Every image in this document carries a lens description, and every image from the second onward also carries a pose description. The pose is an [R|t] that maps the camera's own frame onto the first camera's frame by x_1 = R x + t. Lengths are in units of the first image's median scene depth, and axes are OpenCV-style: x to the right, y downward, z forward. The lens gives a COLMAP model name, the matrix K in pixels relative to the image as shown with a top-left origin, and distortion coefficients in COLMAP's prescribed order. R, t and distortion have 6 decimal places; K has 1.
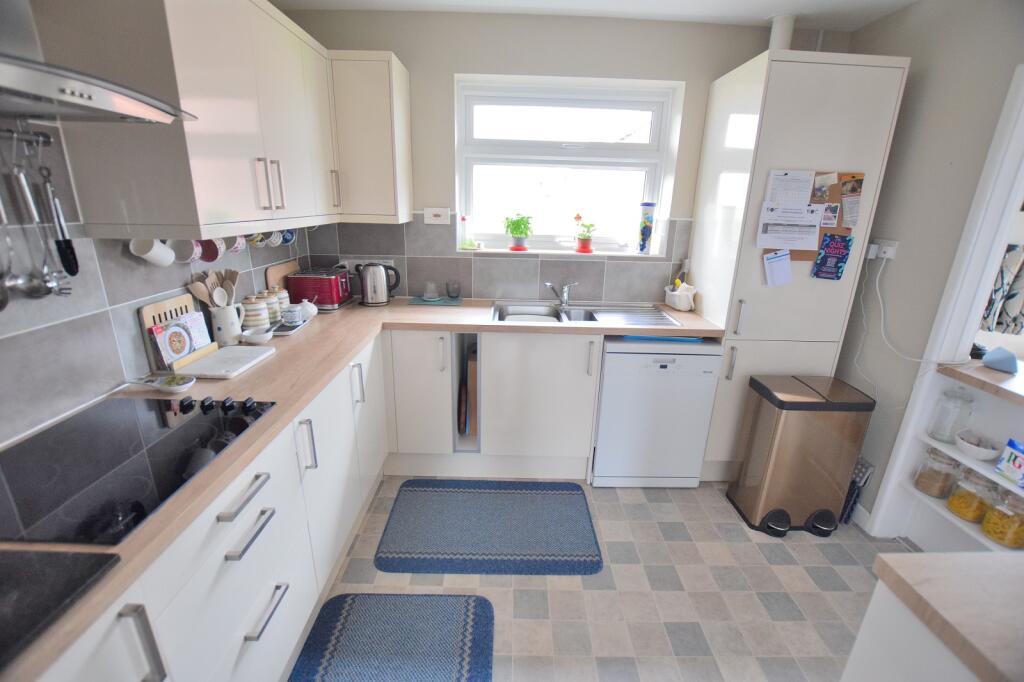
lens RADIAL K [[449.5, 0, 513.0], [0, 449.5, 341.0], [0, 0, 1]] dist [-0.015342, 0.000161]
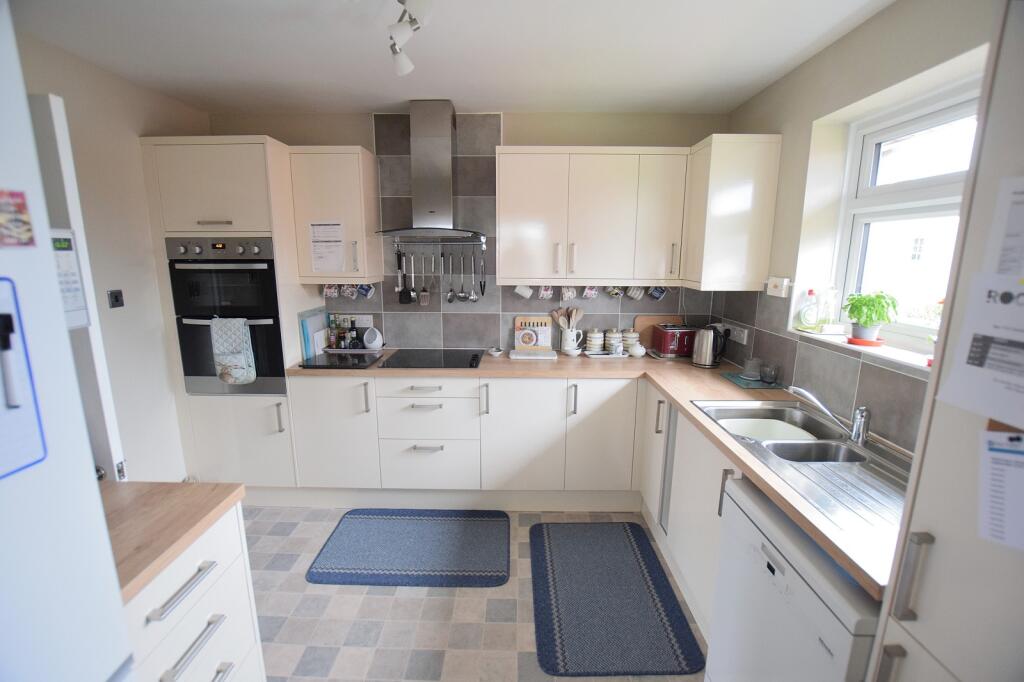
lens RADIAL K [[449.5, 0, 512.4], [0, 449.5, 346.6], [0, 0, 1]] dist [-0.015342, 0.000161]
pose [[-0.003364, 0.173804, -0.984775, 0.889413], [-0.304887, 0.937714, 0.166539, -0.203936], [0.952382, 0.300806, 0.049836, 0.651671]]
